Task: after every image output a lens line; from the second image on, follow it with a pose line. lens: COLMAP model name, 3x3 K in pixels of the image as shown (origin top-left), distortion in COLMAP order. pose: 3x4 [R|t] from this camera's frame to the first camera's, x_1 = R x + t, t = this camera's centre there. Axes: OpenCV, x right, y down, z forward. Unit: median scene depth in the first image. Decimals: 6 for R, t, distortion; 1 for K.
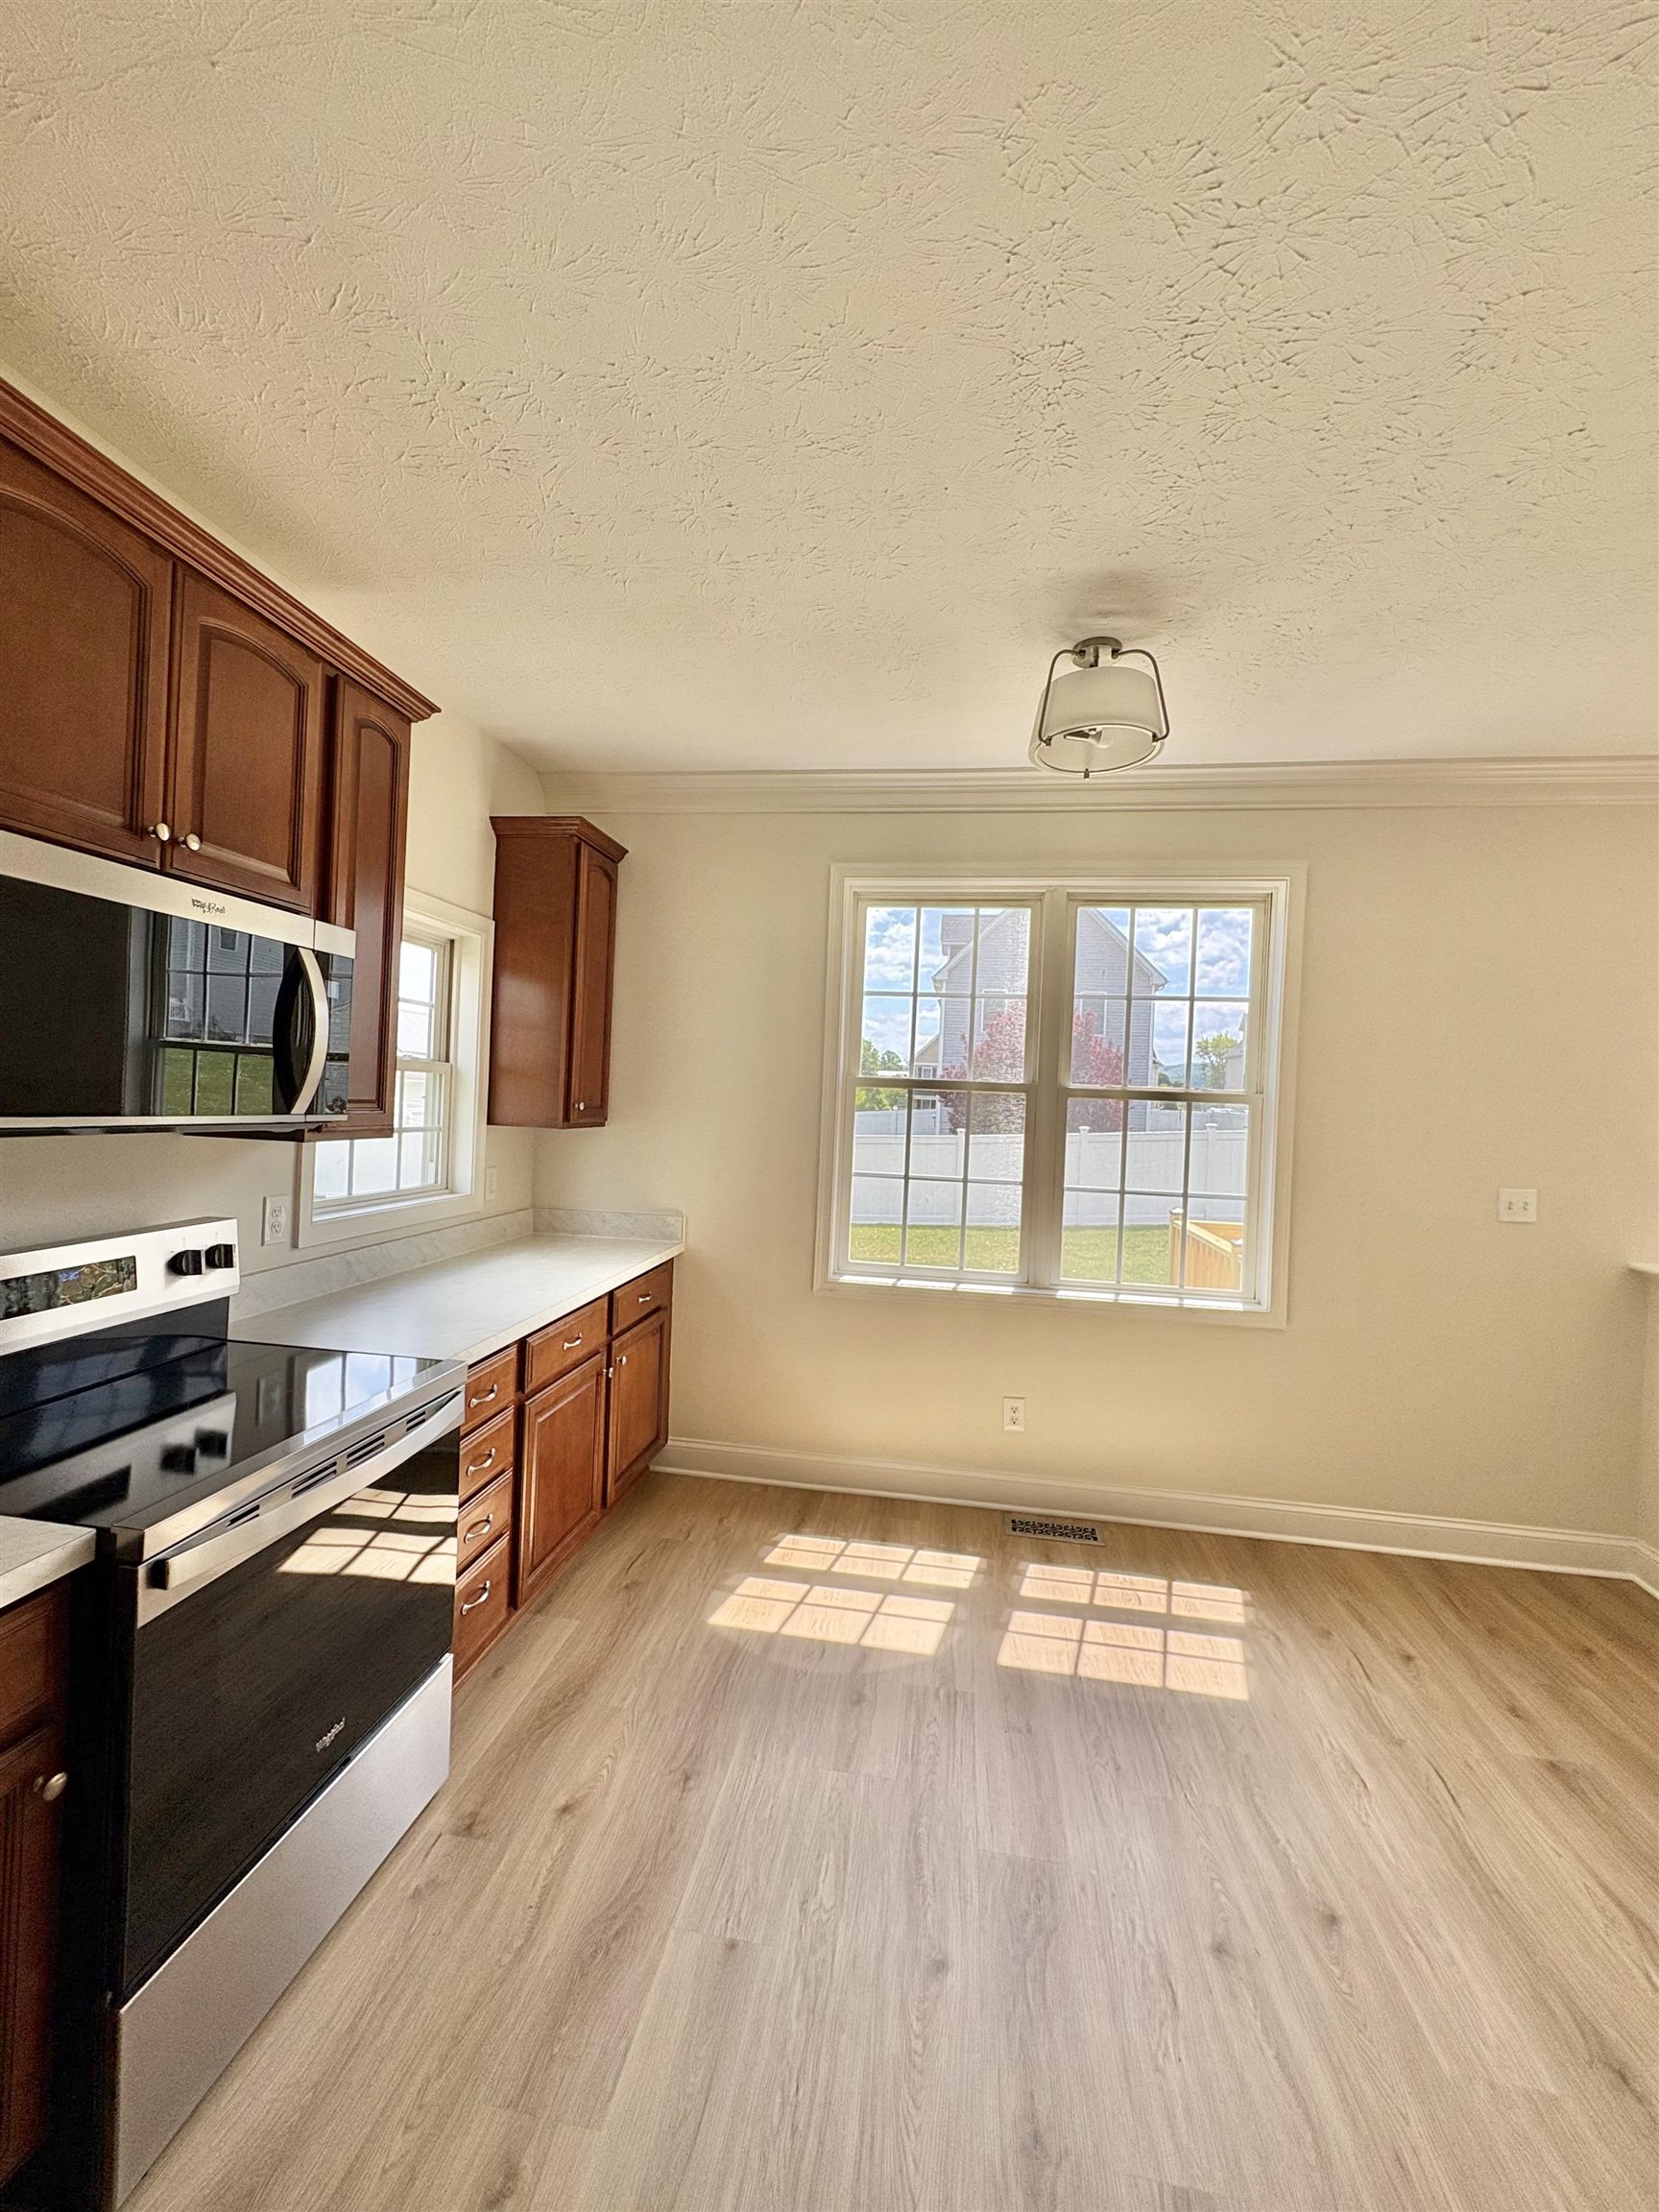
lens RADIAL K [[886.3, 0, 832.2], [0, 886.3, 1104.2], [0, 0, 1]] dist [-0.002311, -0.000278]
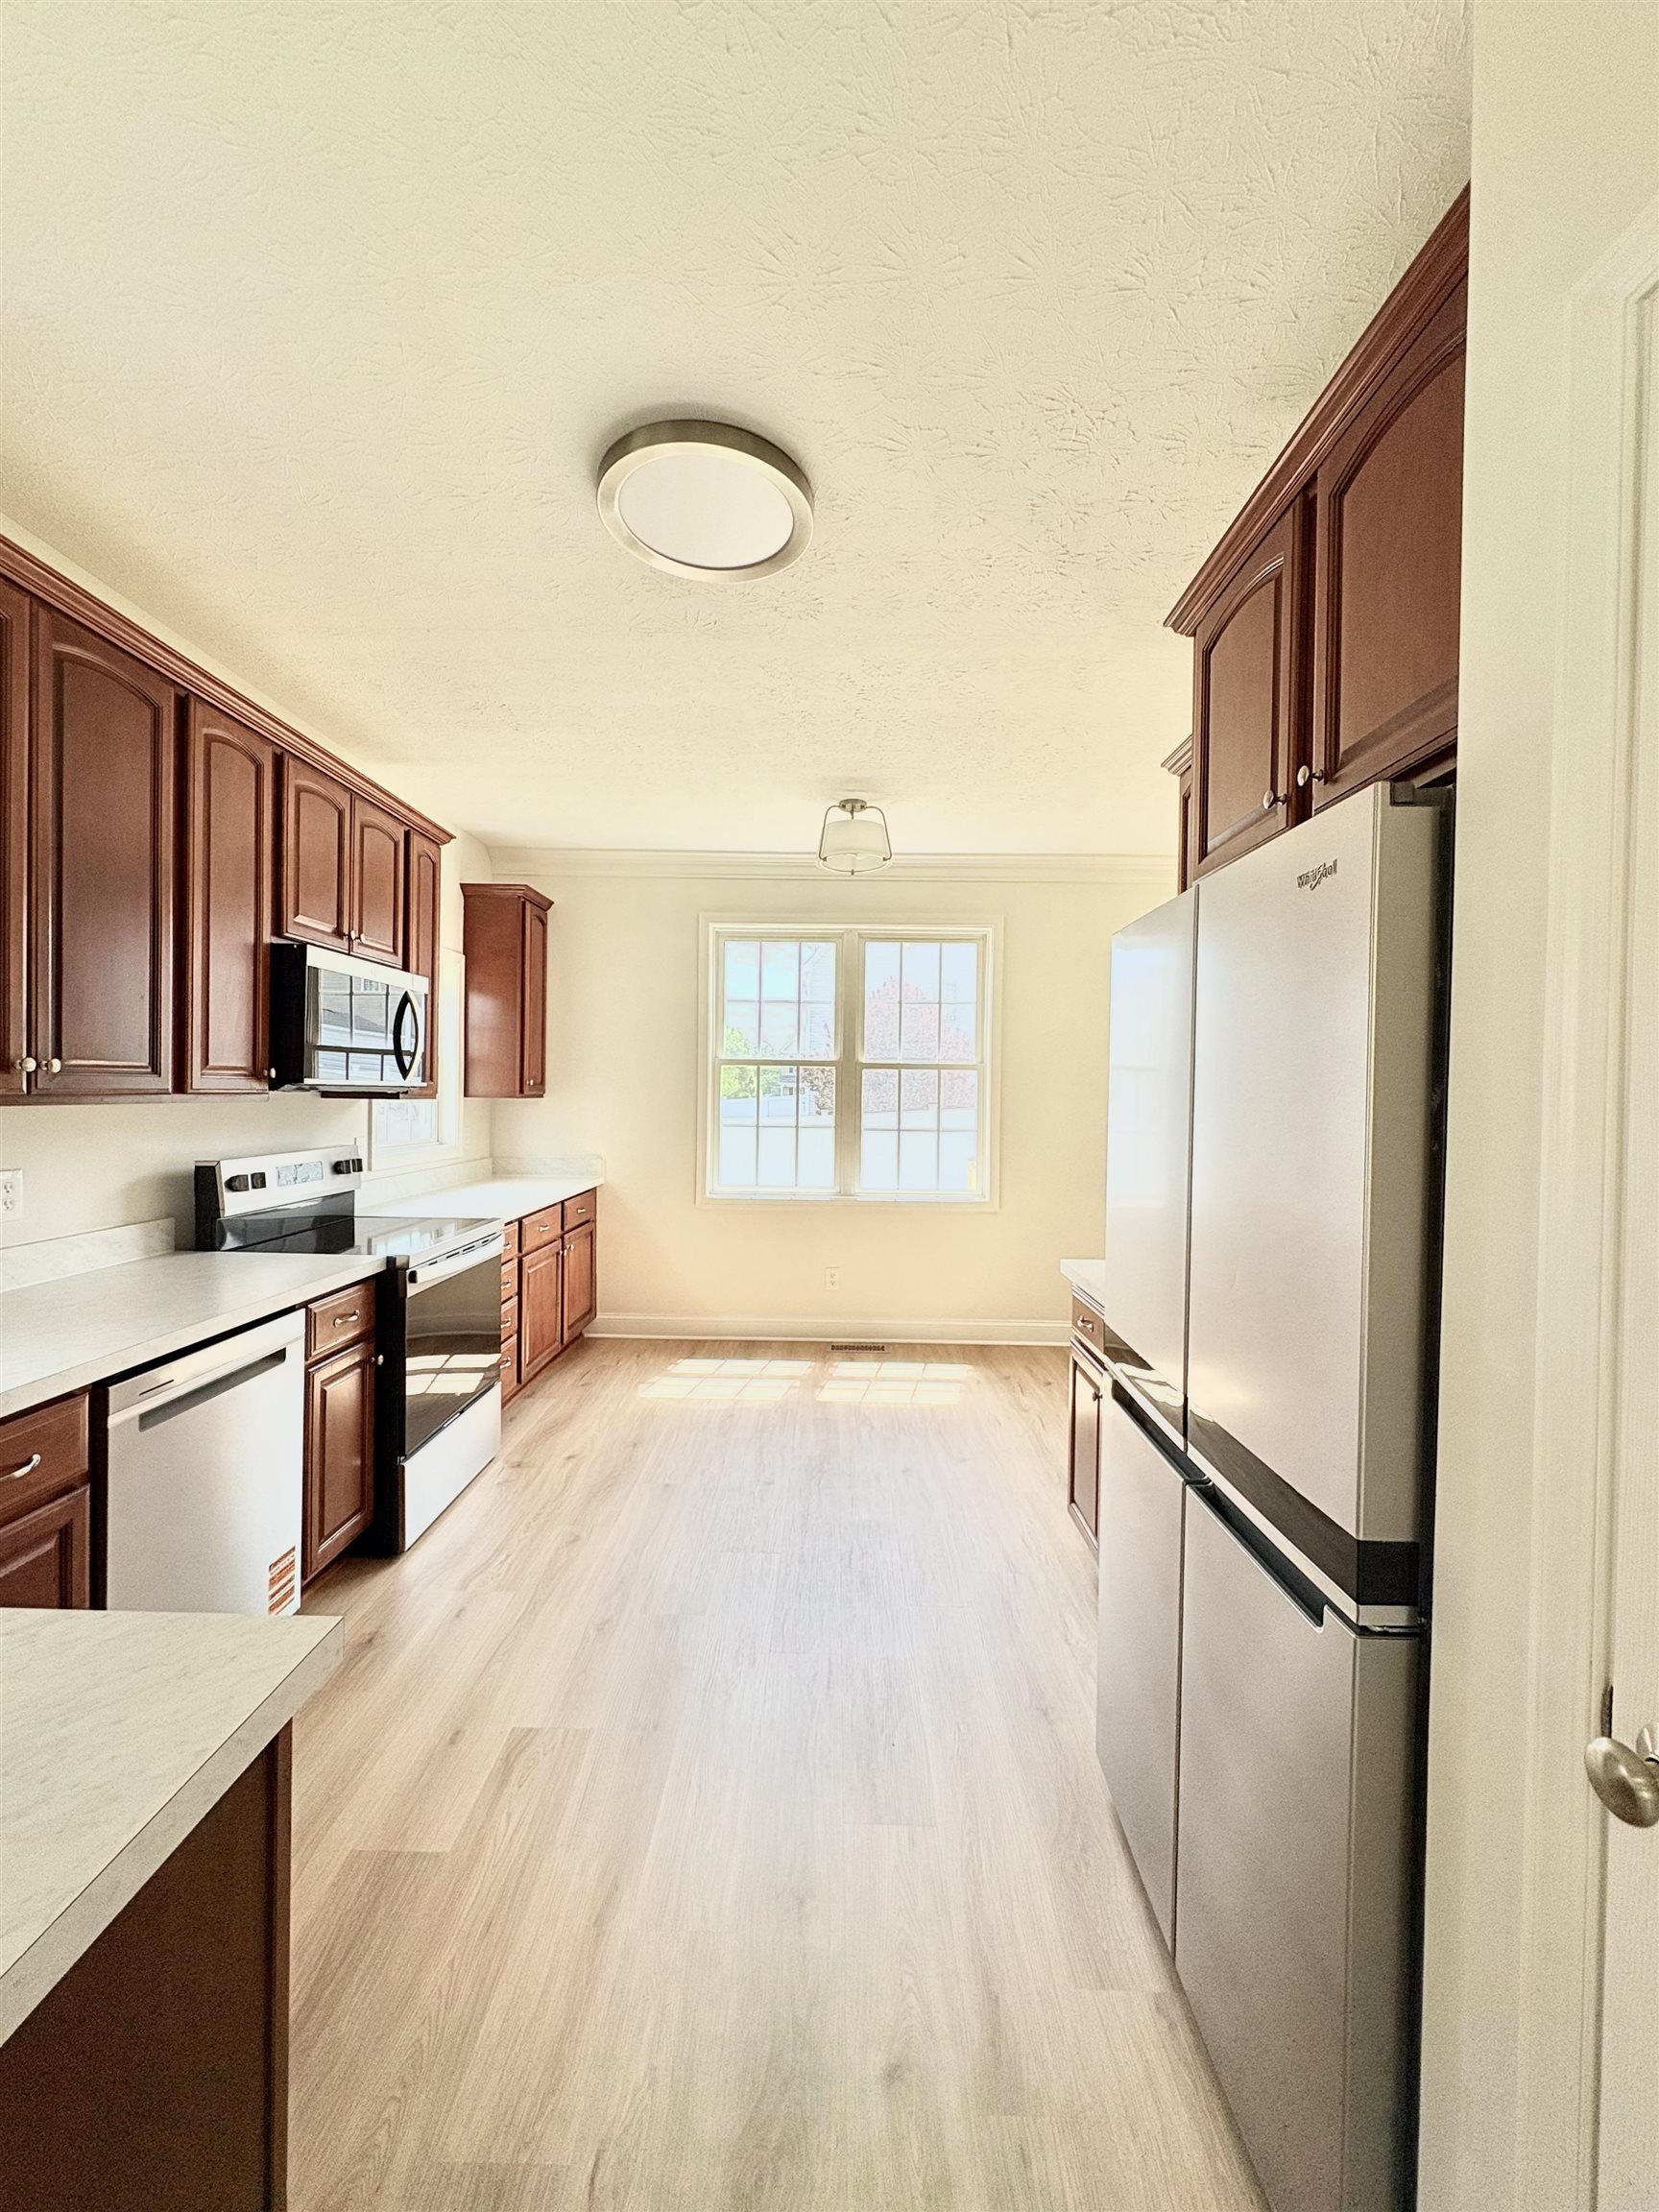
lens RADIAL K [[886.3, 0, 837.4], [0, 886.3, 1107.5], [0, 0, 1]] dist [-0.002311, -0.000278]
pose [[0.988650, -0.029411, 0.147333, -0.001624], [0.026927, 0.999460, 0.018828, 0.032768], [-0.147807, -0.014647, 0.988908, -0.565927]]
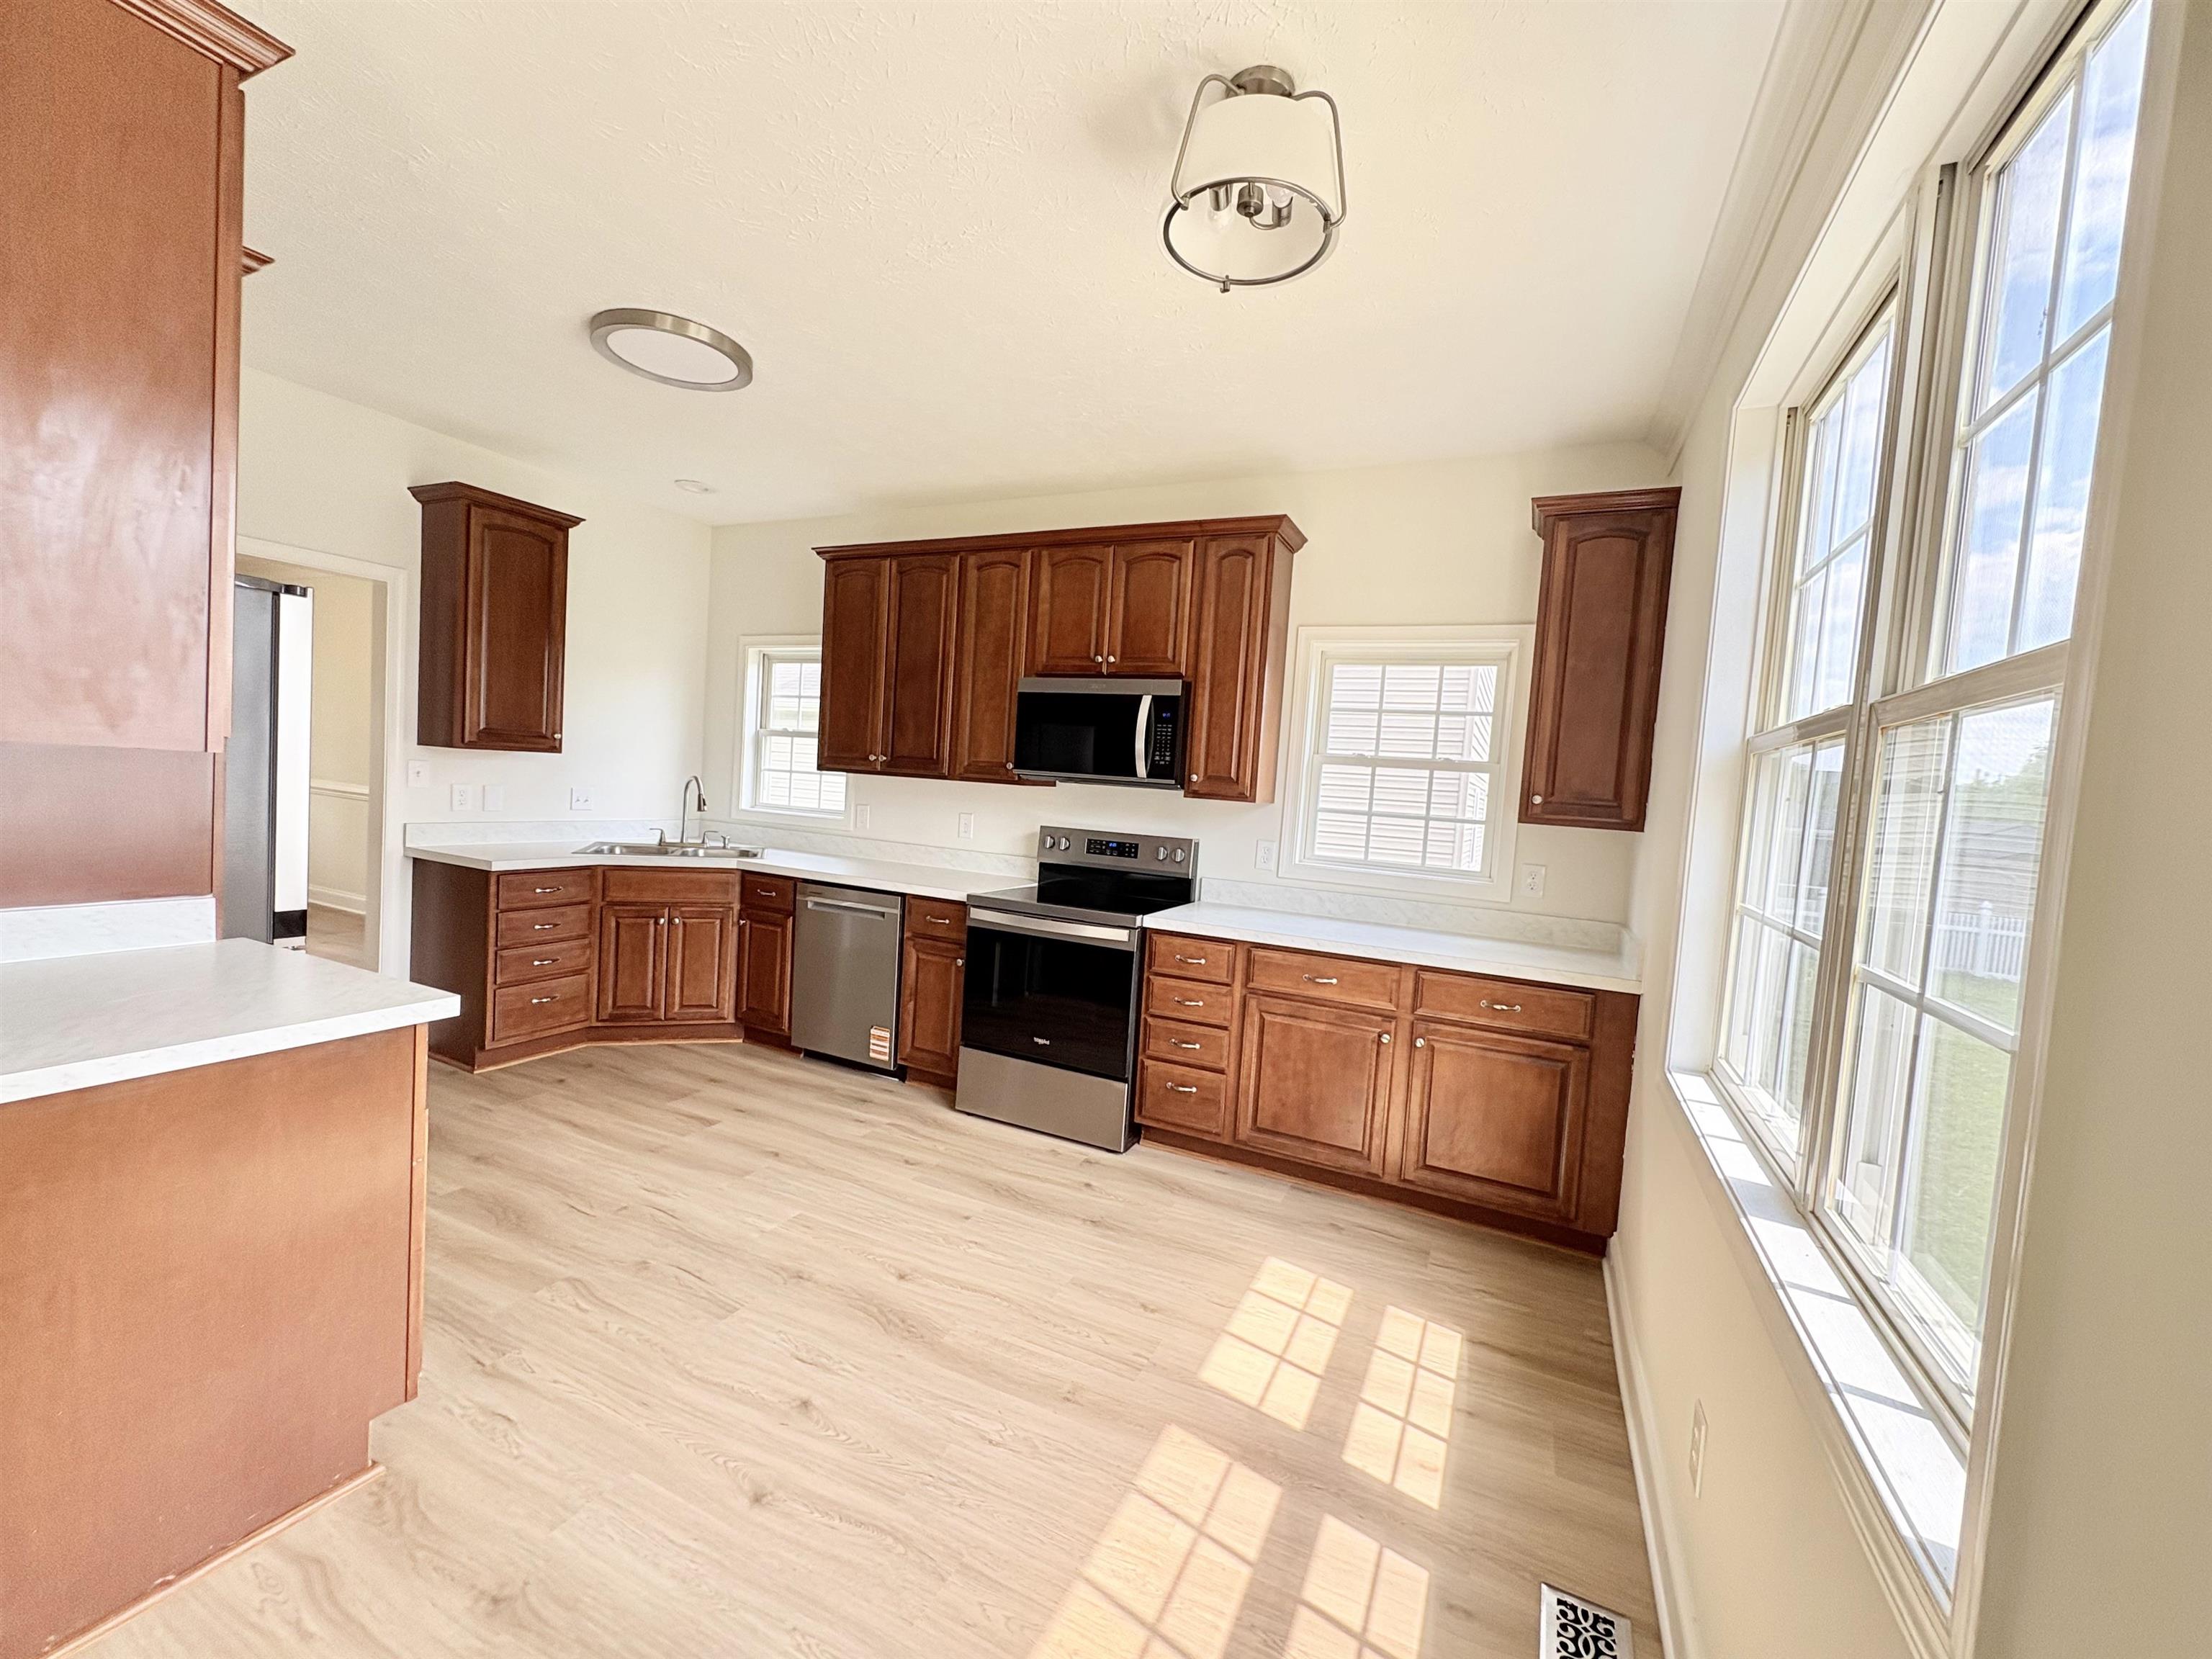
lens RADIAL K [[886.3, 0, 1108.9], [0, 886.3, 861.1], [0, 0, 1]] dist [-0.002311, -0.000278]
pose [[-0.291971, 0.019930, -0.956220, 0.814734], [-0.083465, 0.995438, 0.046232, 0.066692], [0.952778, 0.093310, -0.288975, 0.933962]]
